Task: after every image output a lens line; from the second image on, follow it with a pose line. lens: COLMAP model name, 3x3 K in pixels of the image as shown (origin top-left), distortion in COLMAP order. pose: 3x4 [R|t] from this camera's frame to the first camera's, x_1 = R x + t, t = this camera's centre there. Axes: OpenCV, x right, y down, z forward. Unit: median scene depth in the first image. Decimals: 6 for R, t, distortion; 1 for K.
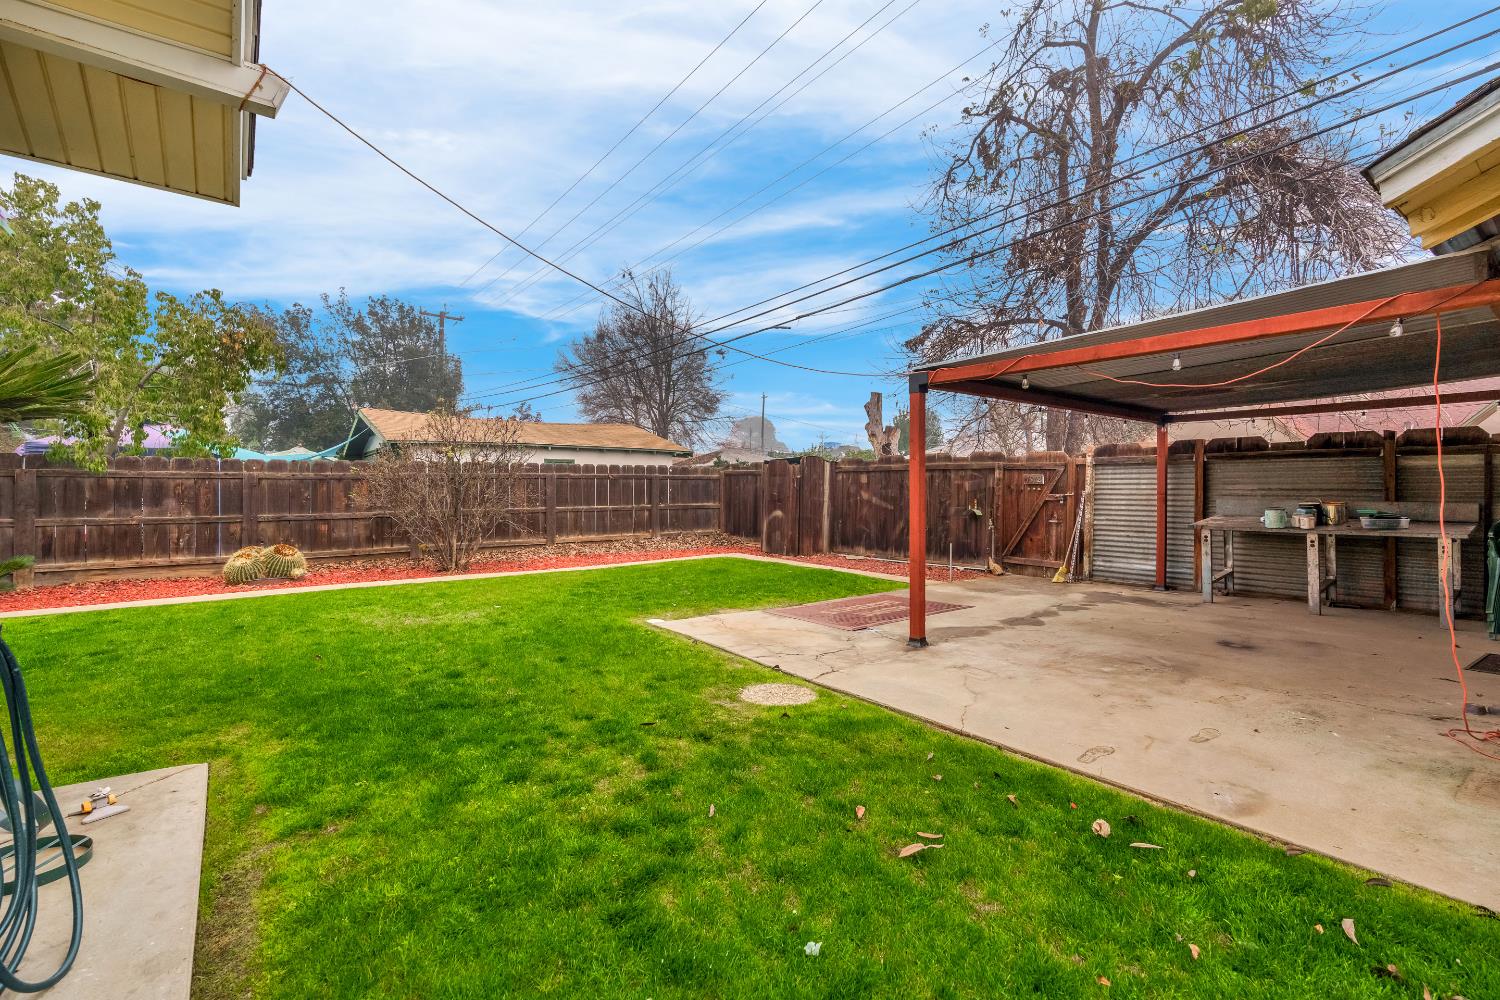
lens RADIAL K [[673.4, 0, 750.0], [0, 673.4, 500.0], [0, 0, 1]] dist [-0.002053, -0.000014]
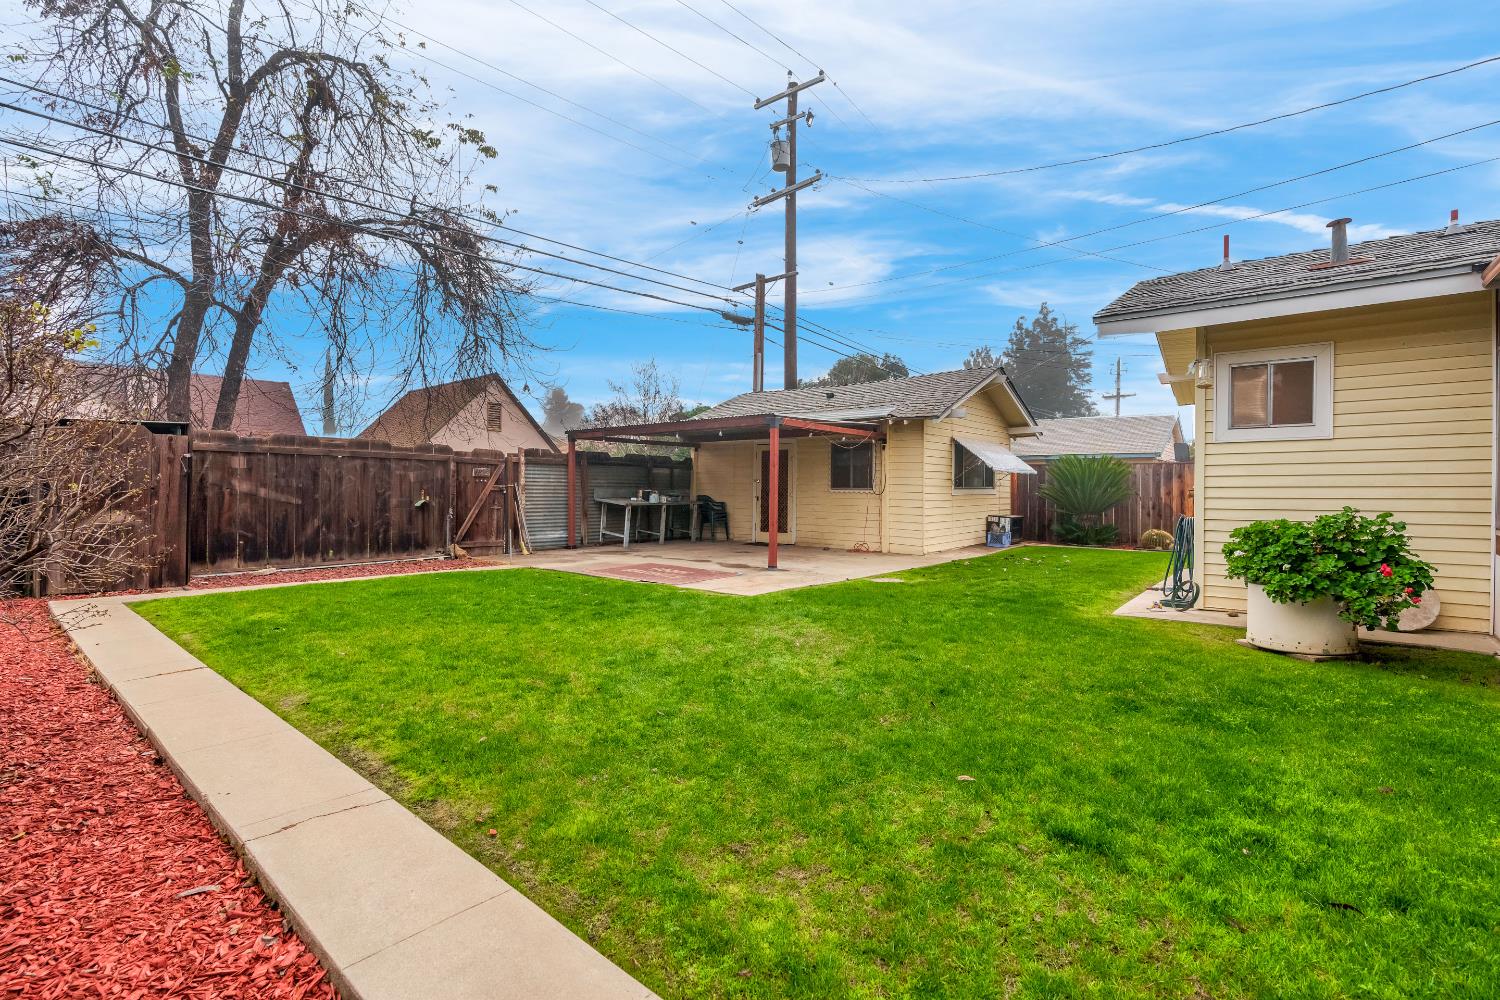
lens RADIAL K [[673.4, 0, 750.0], [0, 673.4, 500.0], [0, 0, 1]] dist [-0.002053, -0.000014]
pose [[-0.221386, -0.019998, 0.974981, -0.914325], [0.006309, 0.999739, 0.021938, -0.006423], [-0.975166, 0.011008, -0.221202, 0.903174]]
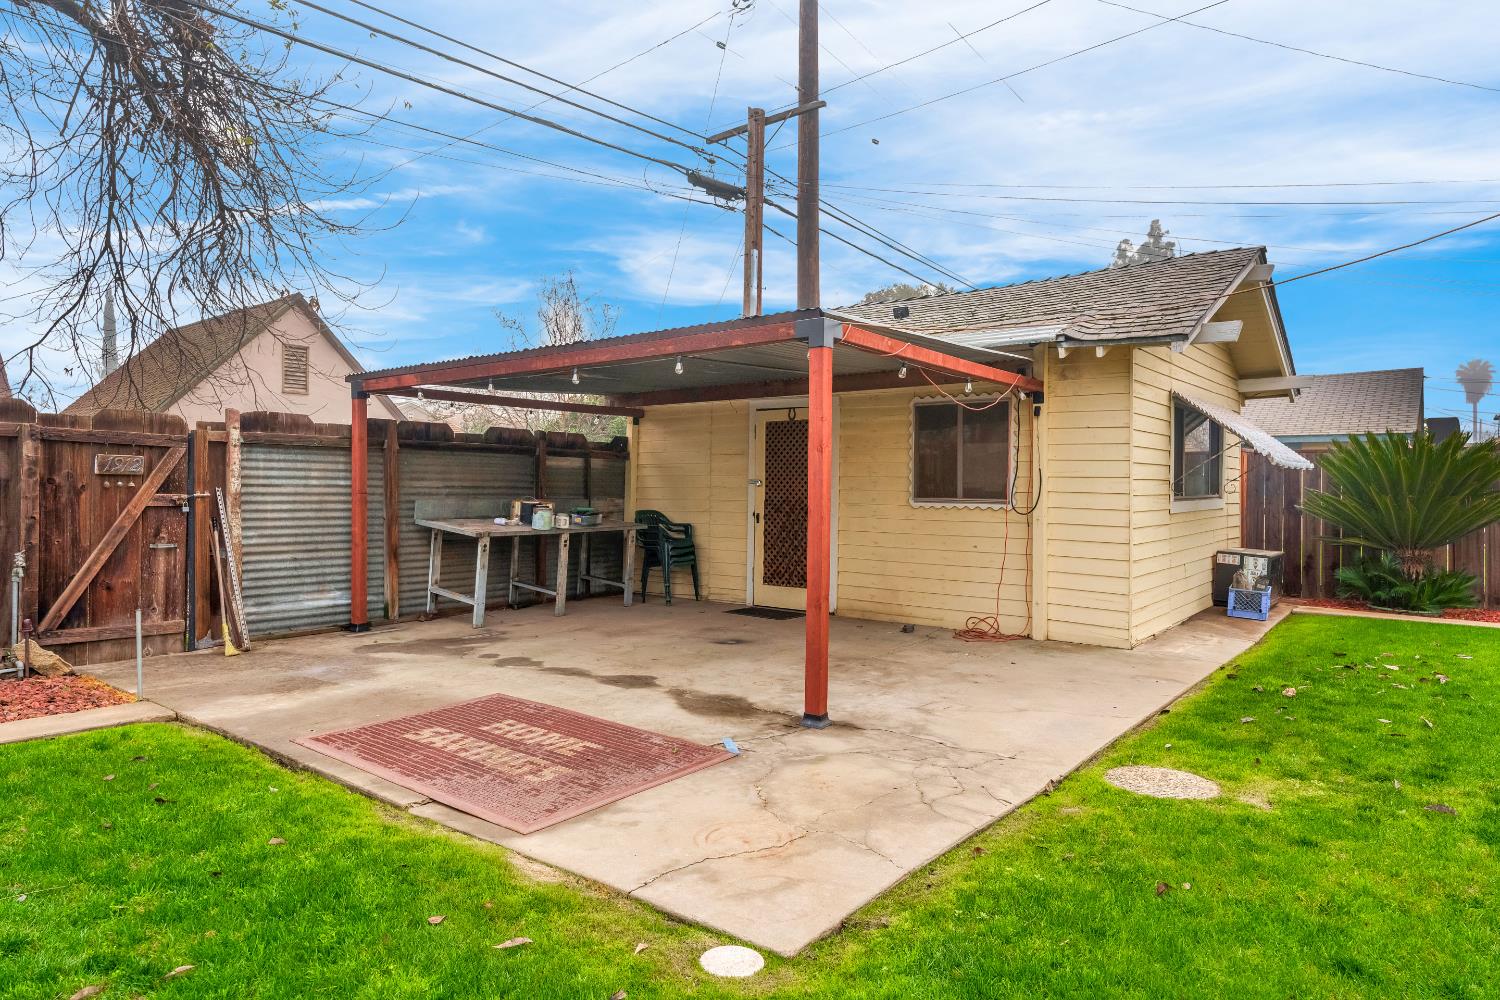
lens RADIAL K [[899.4, 0, 750.0], [0, 899.4, 500.0], [0, 0, 1]] dist [0.000396, 0.000486]
pose [[-0.245181, -0.017926, 0.969312, -0.377057], [0.005898, 0.999783, 0.019982, -0.017274], [-0.969459, 0.010617, -0.245022, 0.798670]]
